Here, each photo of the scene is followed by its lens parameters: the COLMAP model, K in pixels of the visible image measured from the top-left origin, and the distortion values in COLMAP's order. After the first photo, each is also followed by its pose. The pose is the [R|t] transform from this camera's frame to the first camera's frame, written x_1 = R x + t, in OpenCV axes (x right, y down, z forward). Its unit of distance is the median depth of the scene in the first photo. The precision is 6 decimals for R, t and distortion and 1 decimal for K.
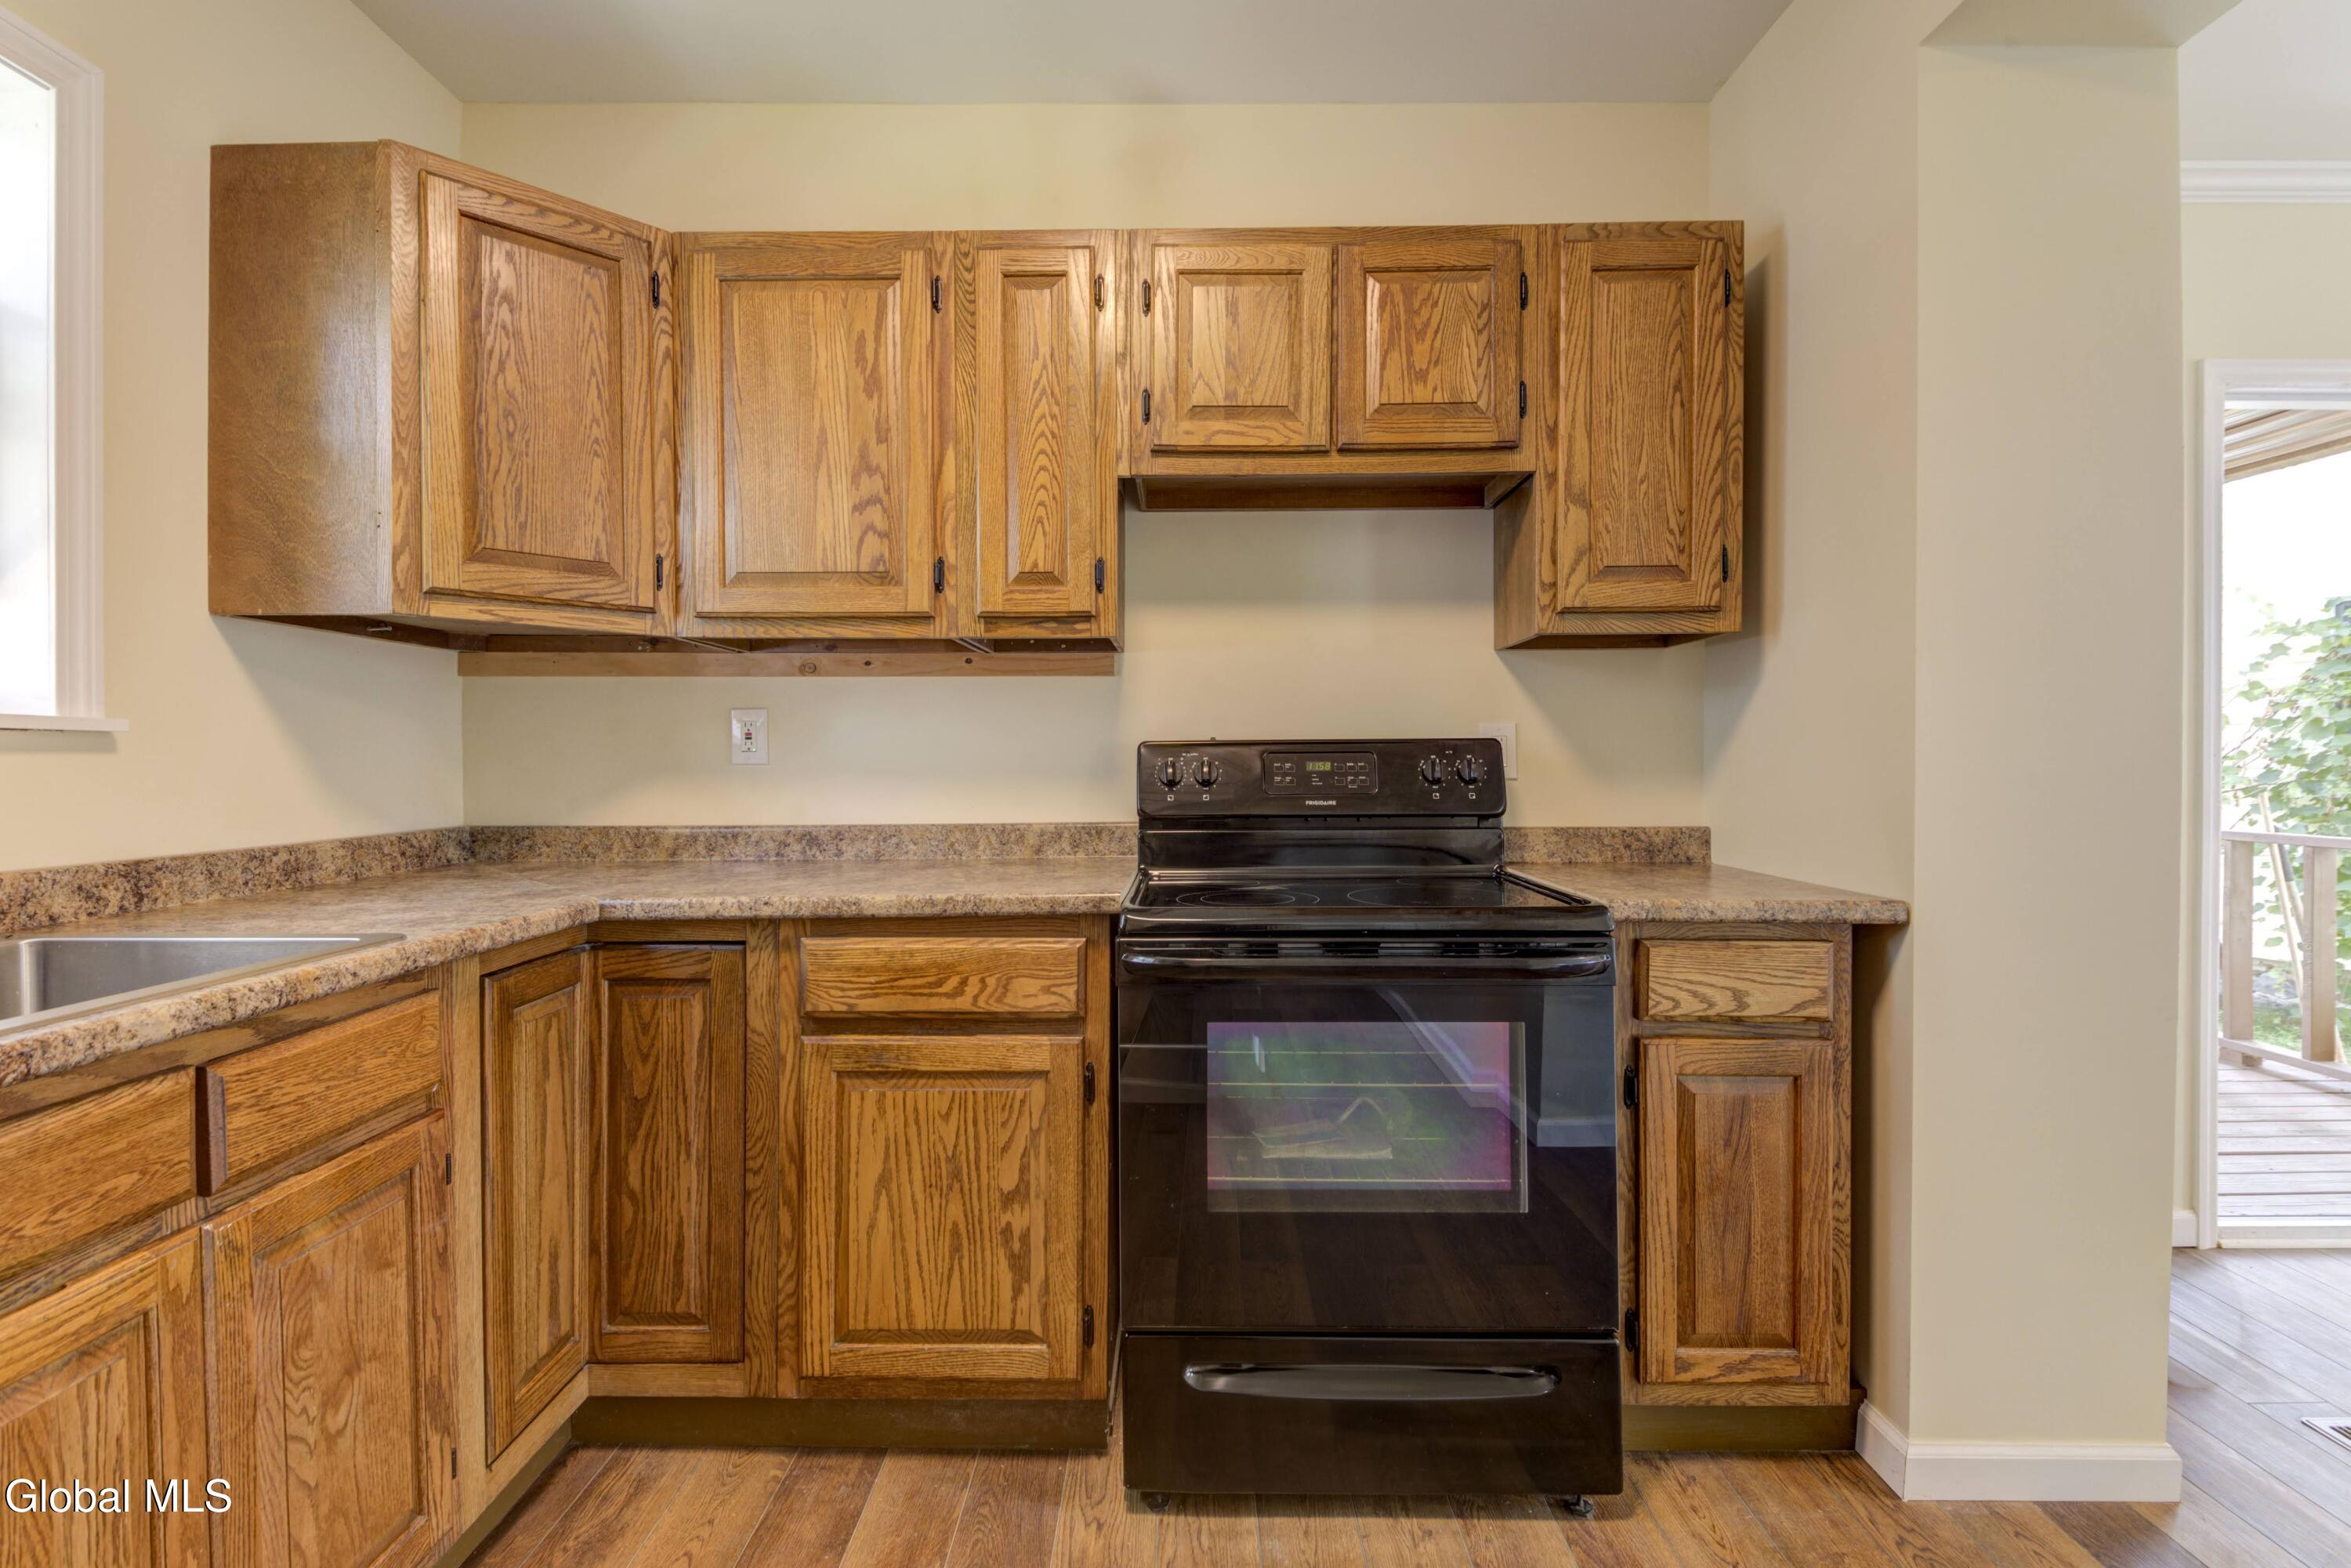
lens RADIAL K [[1130.5, 0, 1175.5], [0, 1130.5, 784.0], [0, 0, 1]] dist [-0.002888, -0.024308]
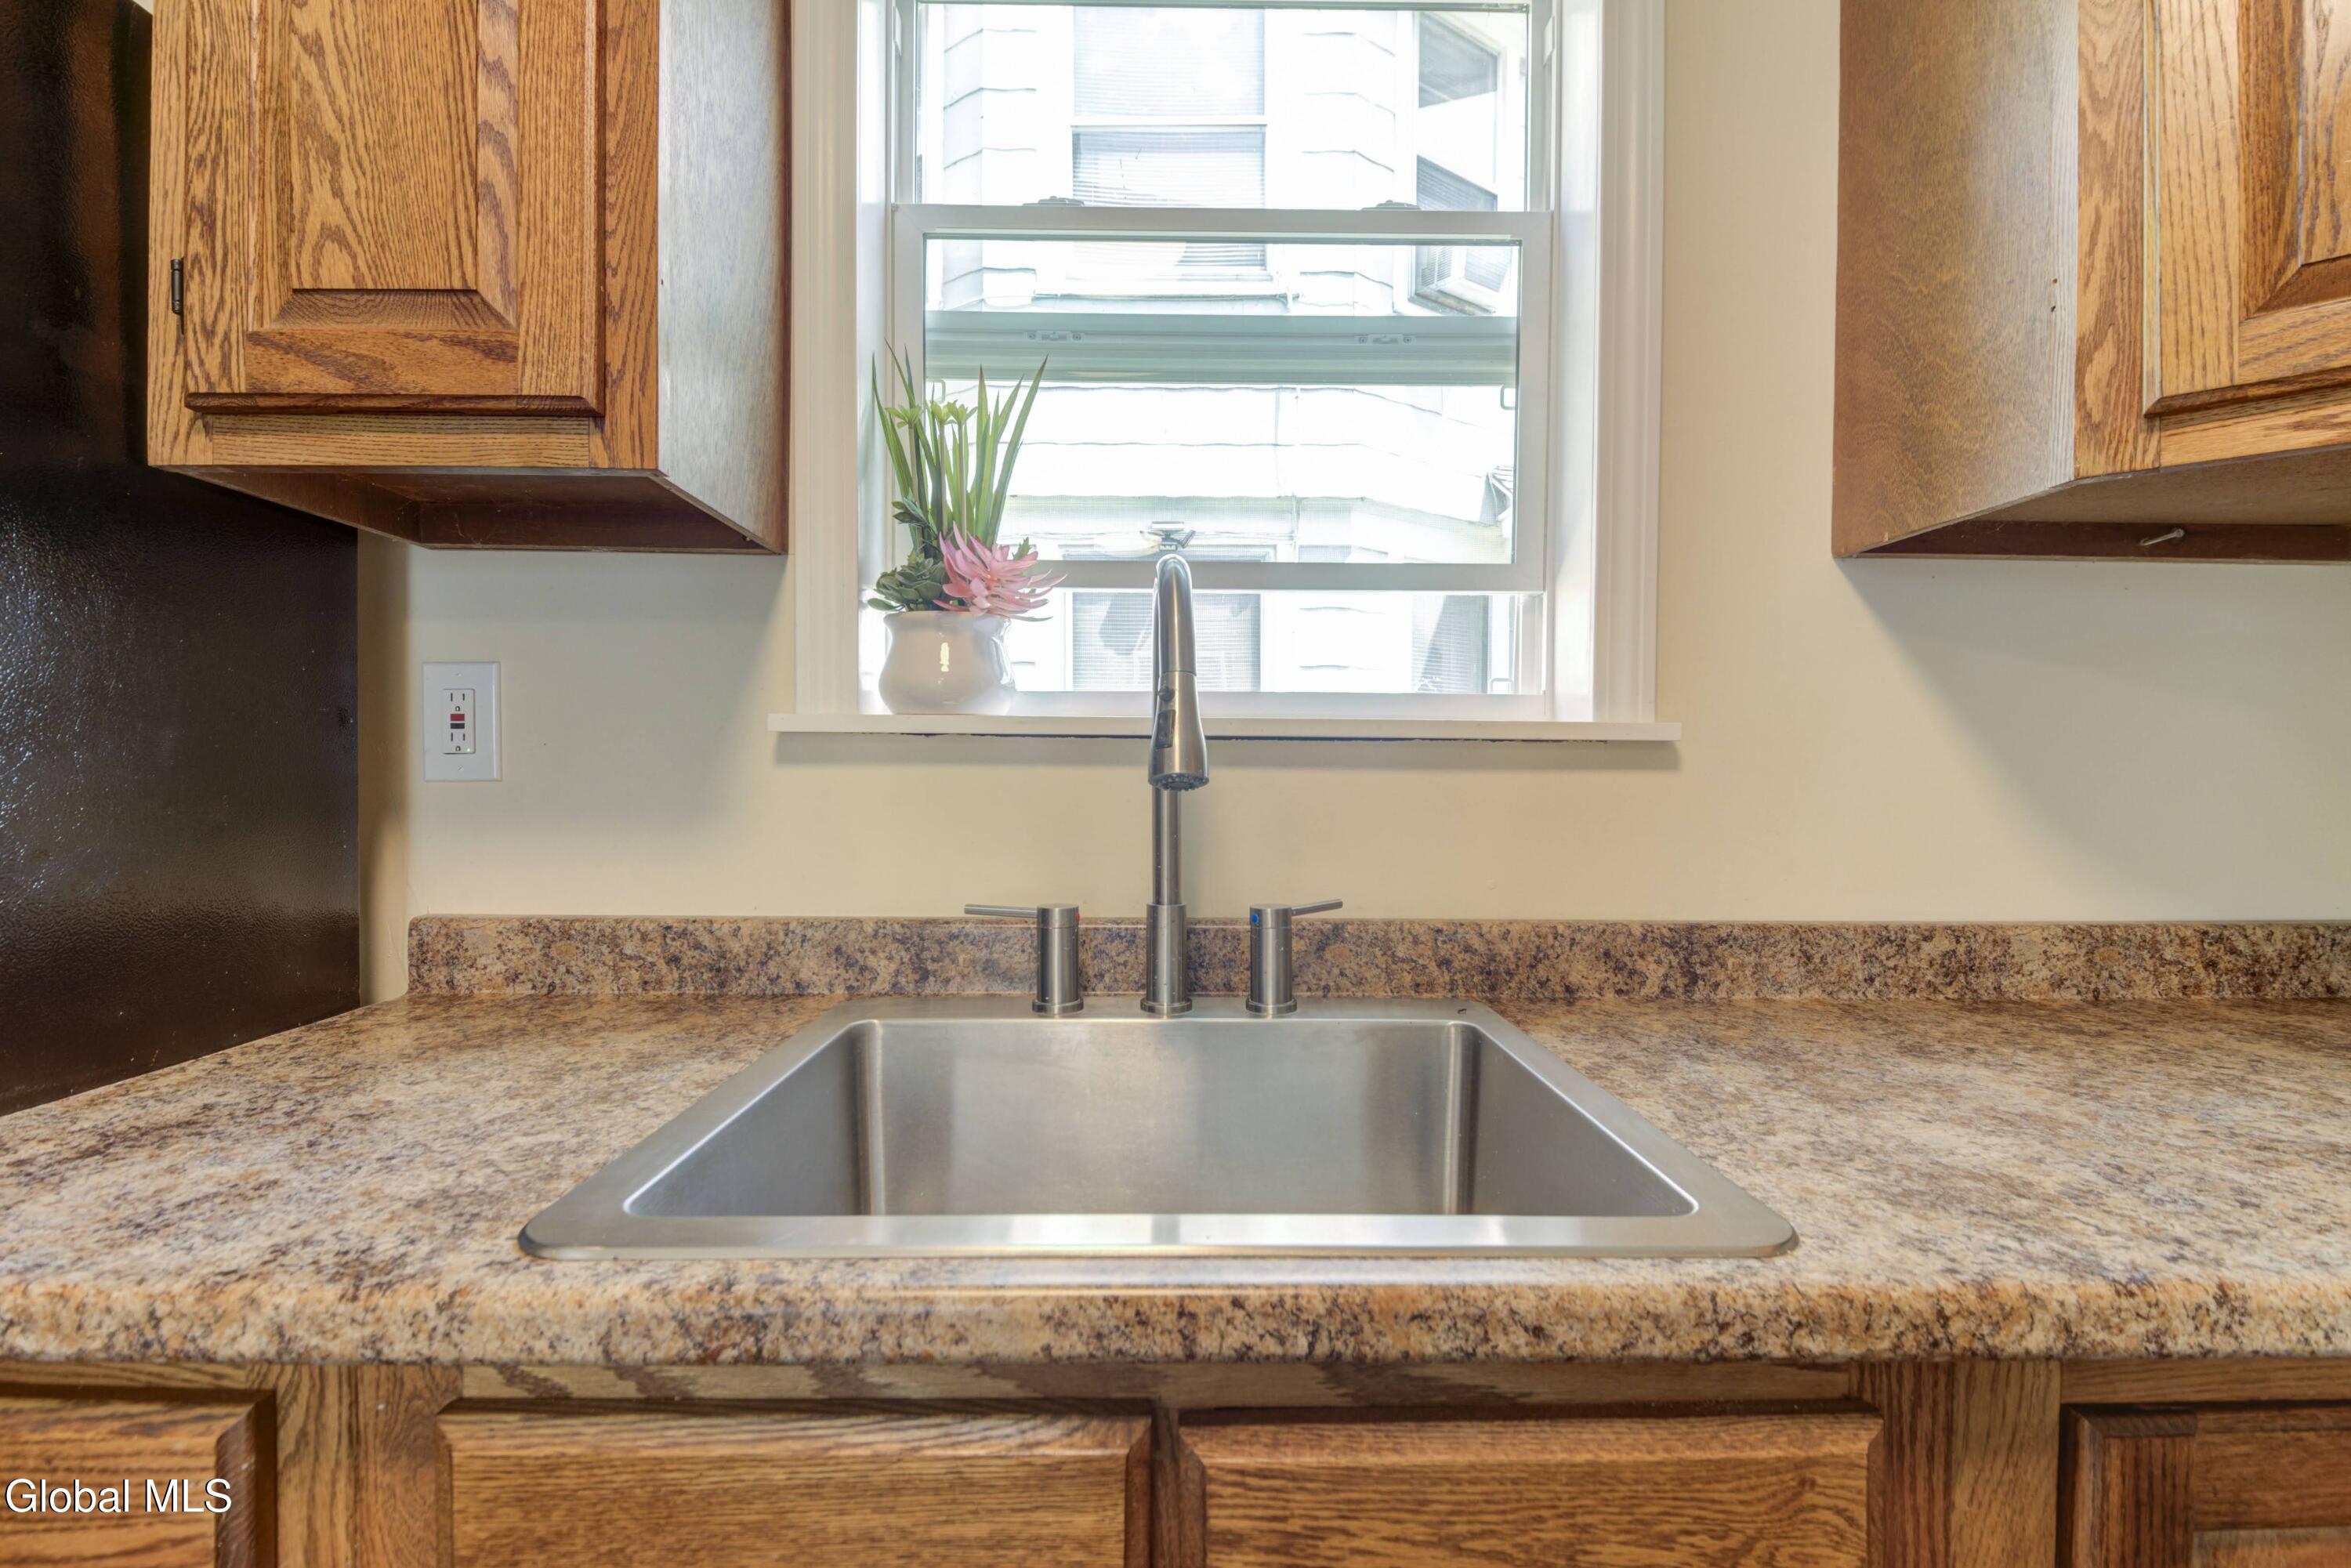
lens RADIAL K [[1093.1, 0, 1175.5], [0, 1093.1, 784.0], [0, 0, 1]] dist [0.027833, -0.021520]
pose [[0.052685, 0.011150, -0.998549, -0.248067], [-0.025108, 0.999636, 0.009837, -0.017294], [0.998295, 0.024553, 0.052946, 0.596594]]
